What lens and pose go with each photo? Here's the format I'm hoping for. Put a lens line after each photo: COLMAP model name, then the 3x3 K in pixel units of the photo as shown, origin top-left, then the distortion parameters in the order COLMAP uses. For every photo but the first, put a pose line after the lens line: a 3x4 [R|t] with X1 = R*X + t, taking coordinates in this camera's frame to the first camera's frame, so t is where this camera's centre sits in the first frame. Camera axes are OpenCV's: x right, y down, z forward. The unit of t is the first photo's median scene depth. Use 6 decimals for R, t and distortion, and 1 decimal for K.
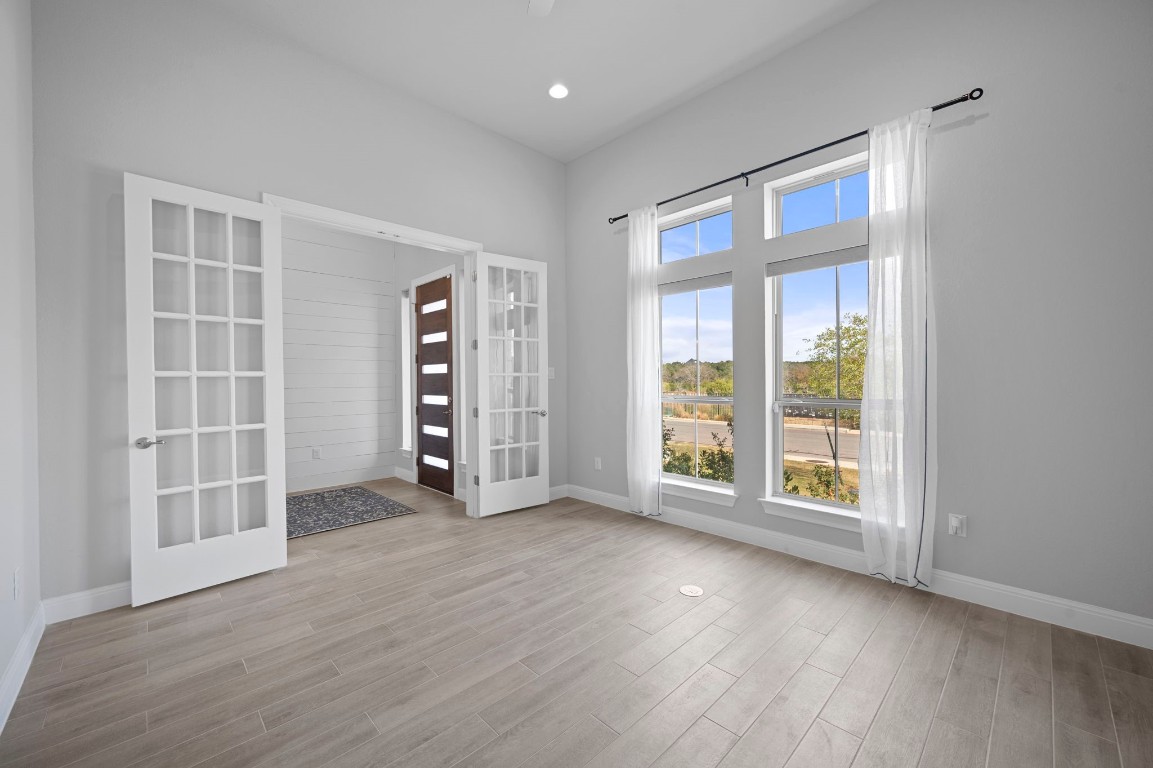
lens RADIAL K [[451.0, 0, 580.5], [0, 451.0, 381.6], [0, 0, 1]] dist [0.000538, -0.000034]
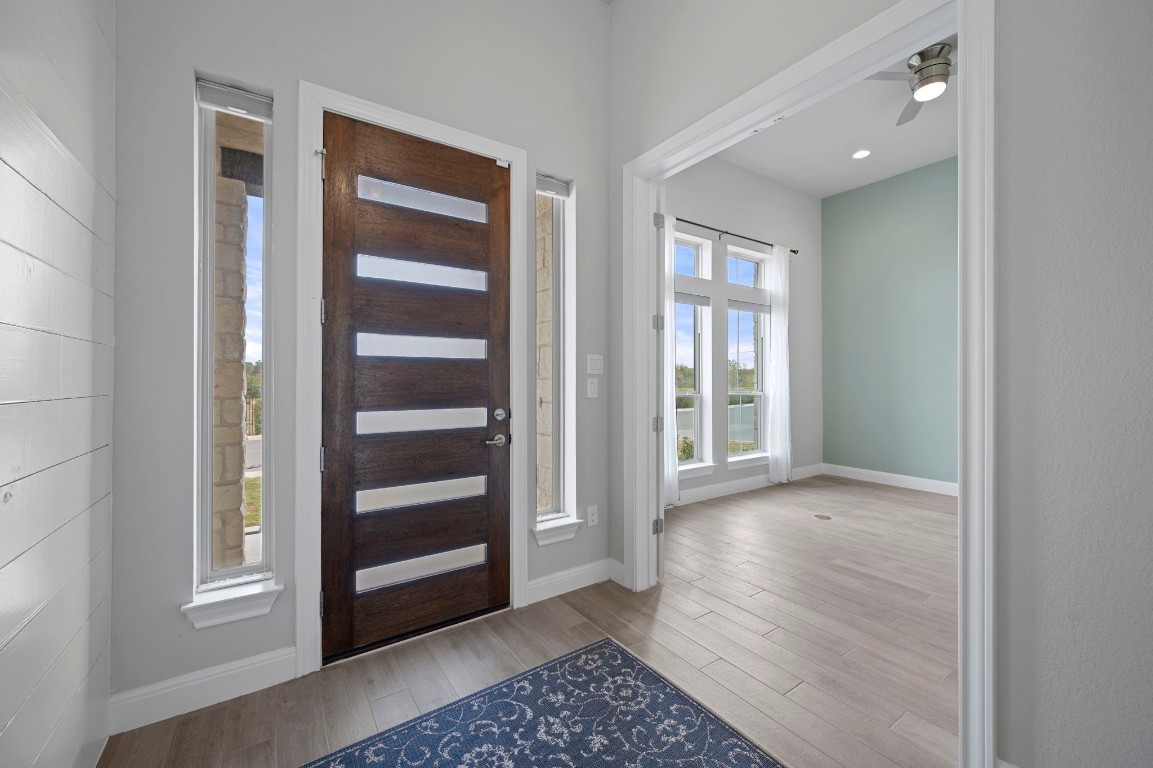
lens RADIAL K [[451.0, 0, 575.1], [0, 451.0, 380.4], [0, 0, 1]] dist [0.000538, -0.000034]
pose [[0.180912, 0.004340, 0.983490, -1.424635], [0.000691, 0.999989, -0.004540, 0.009467], [-0.983499, 0.001501, 0.180907, 1.568346]]
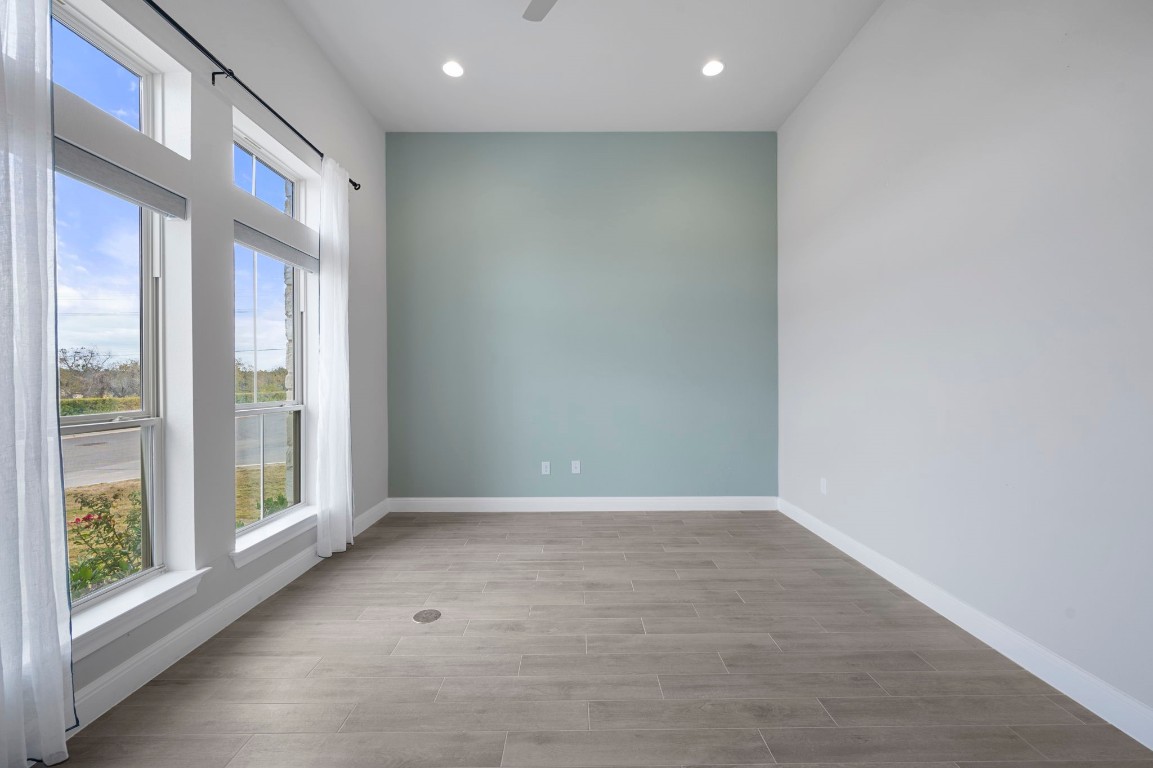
lens RADIAL K [[451.0, 0, 574.9], [0, 451.0, 381.7], [0, 0, 1]] dist [0.000538, -0.000034]
pose [[-0.717283, 0.010812, 0.696698, -0.601917], [0.009809, 0.999937, -0.005419, 0.007241], [-0.696713, 0.002947, -0.717344, 1.459027]]
